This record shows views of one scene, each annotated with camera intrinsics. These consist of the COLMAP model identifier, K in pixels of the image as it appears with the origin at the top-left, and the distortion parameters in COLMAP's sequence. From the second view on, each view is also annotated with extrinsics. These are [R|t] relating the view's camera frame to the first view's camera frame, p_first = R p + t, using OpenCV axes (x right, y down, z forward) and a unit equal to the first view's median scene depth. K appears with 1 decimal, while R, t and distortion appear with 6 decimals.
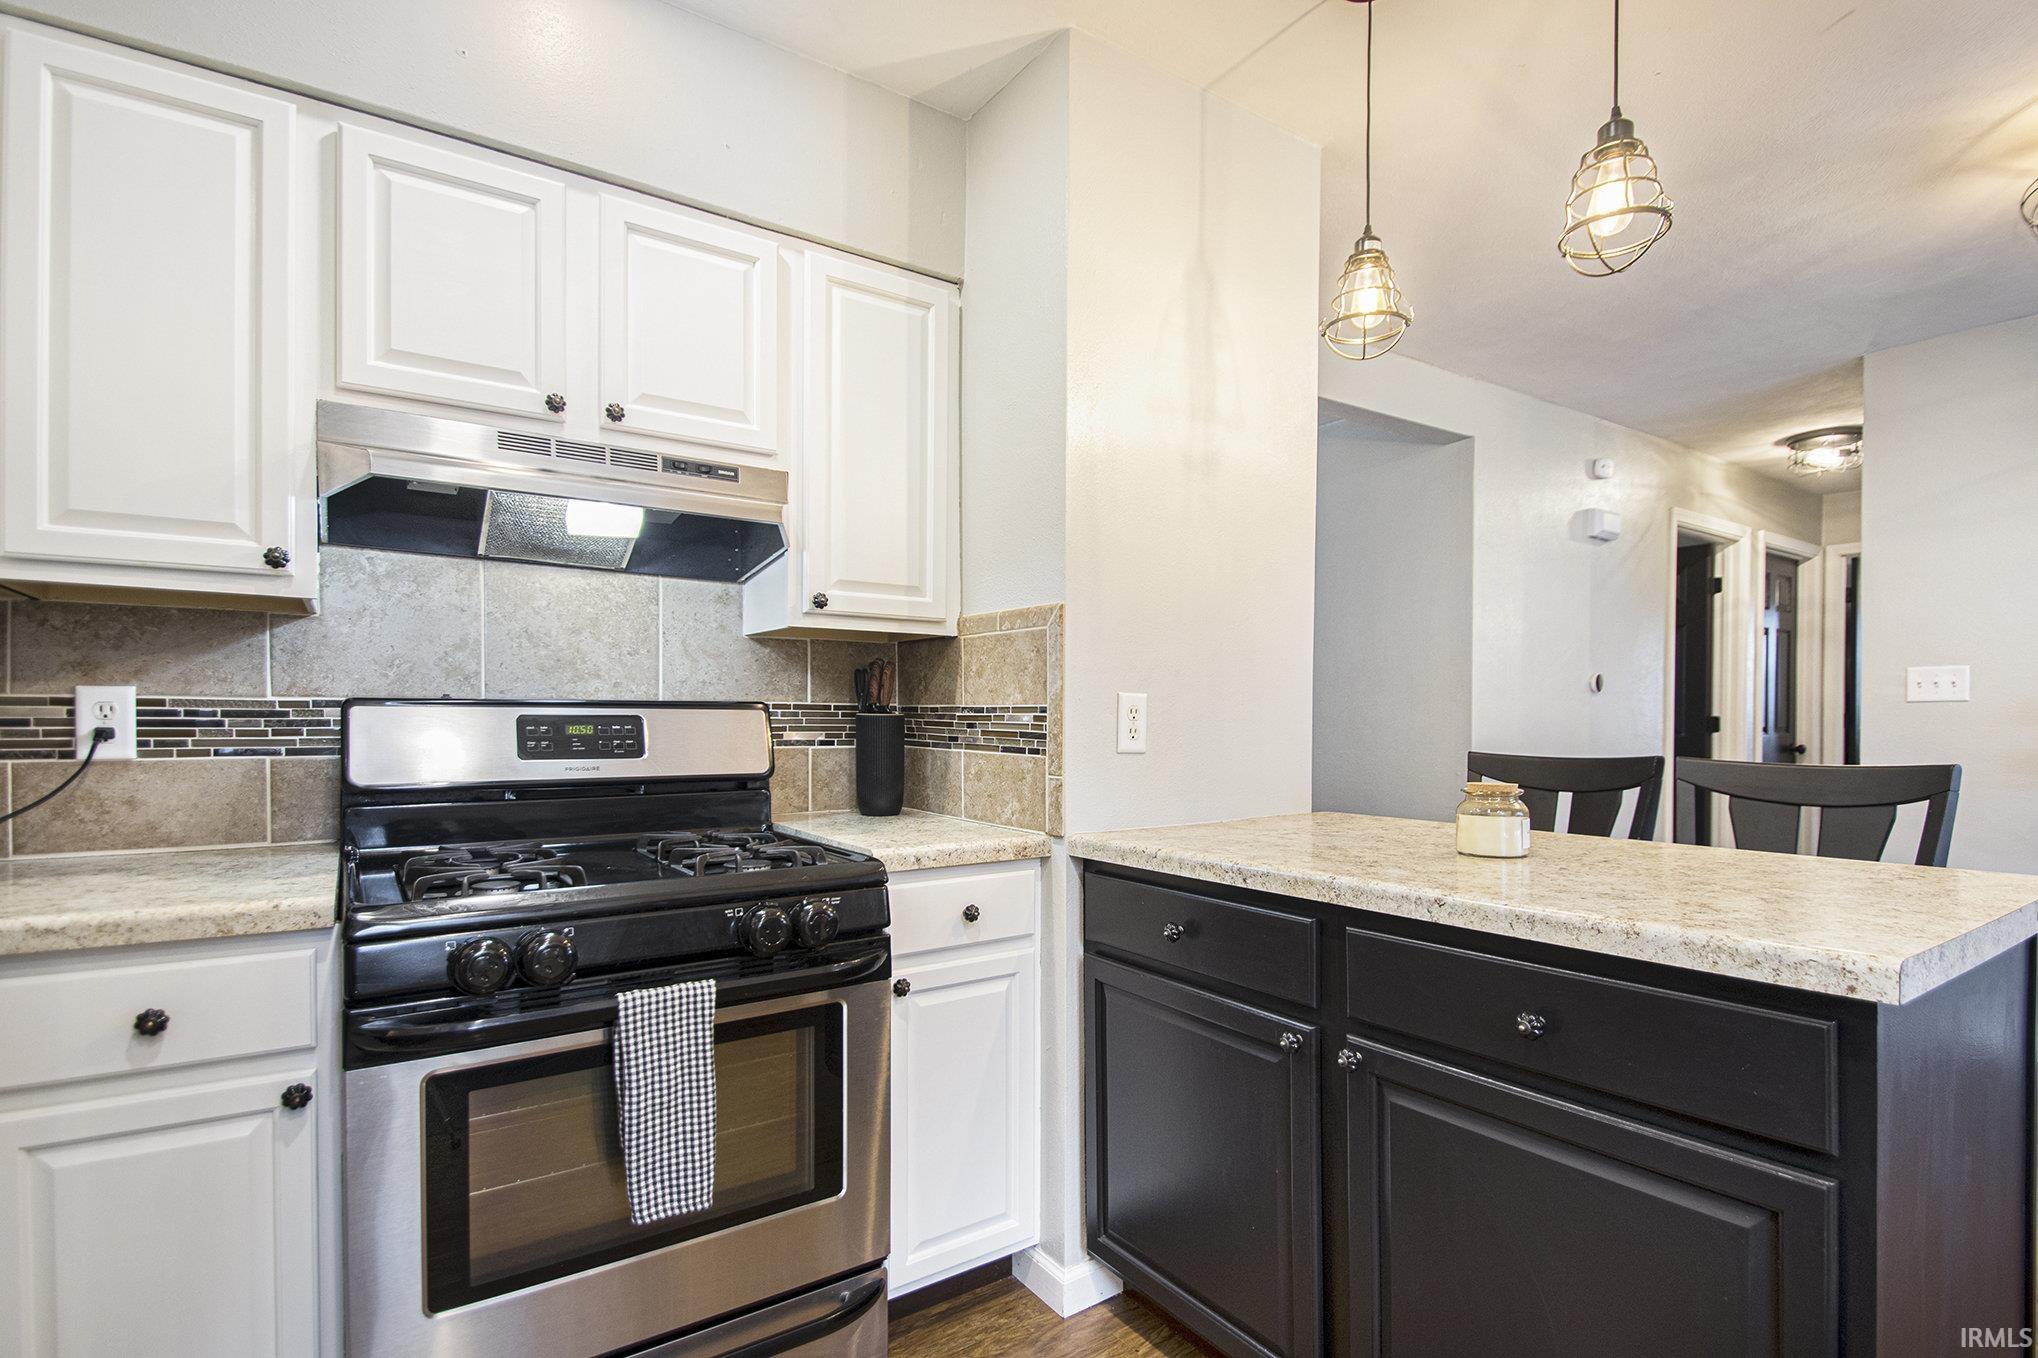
lens RADIAL K [[974.8, 0, 1074.0], [0, 974.8, 753.4], [0, 0, 1]] dist [-0.020570, -0.000181]
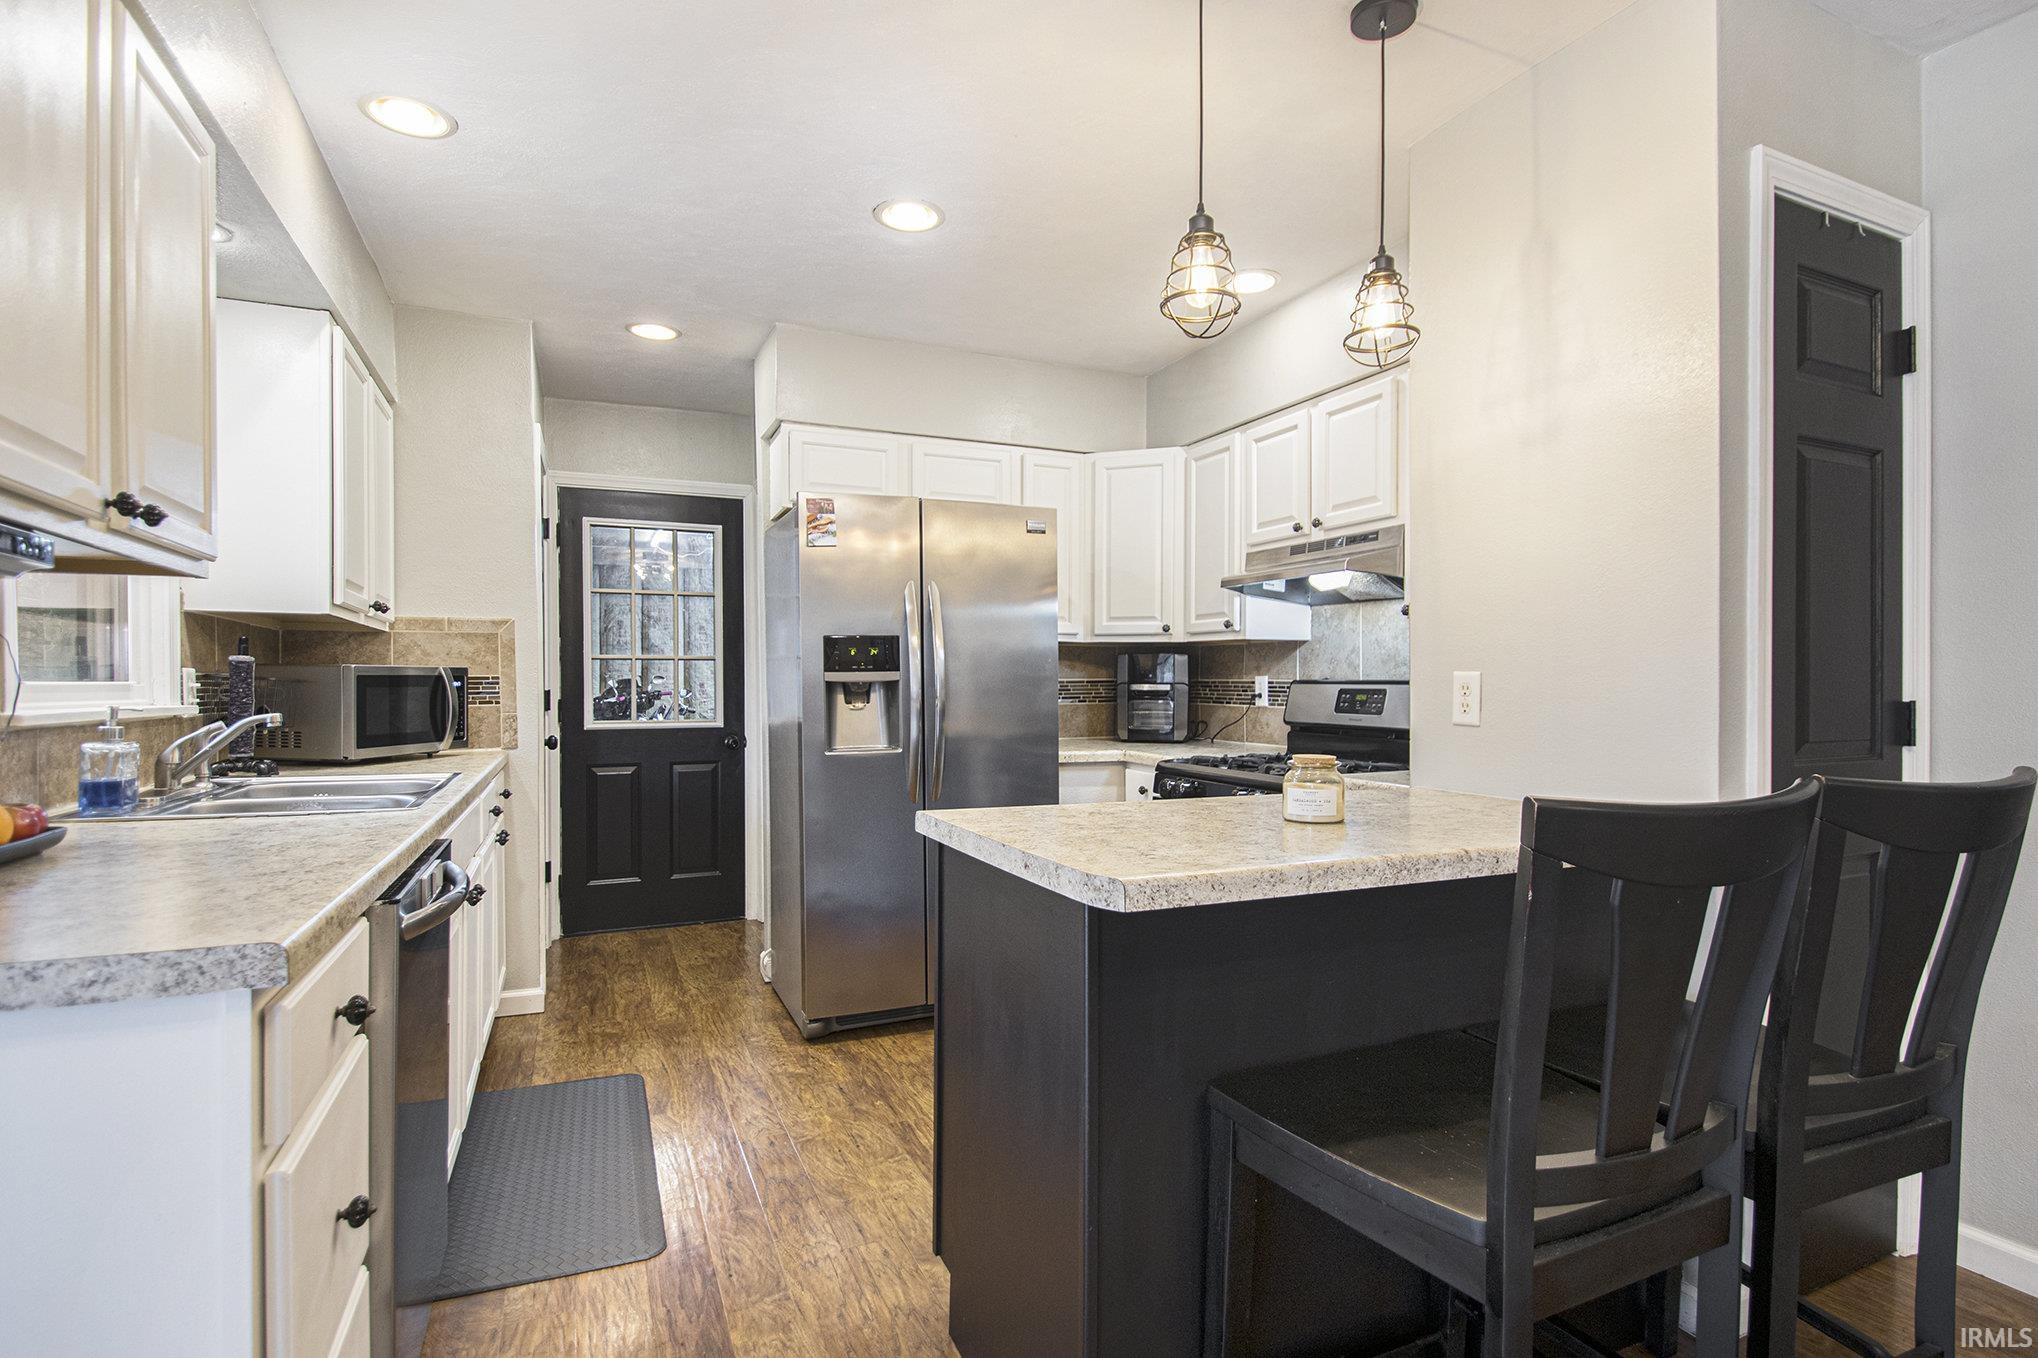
lens RADIAL K [[1006.5, 0, 1017.8], [0, 1006.5, 704.3], [0, 0, 1]] dist [-0.030807, -0.000883]
pose [[-0.209930, 0.020749, -0.977496, 1.358331], [-0.031285, 0.999120, 0.027927, -0.042525], [0.977216, 0.036444, -0.209097, 0.781022]]
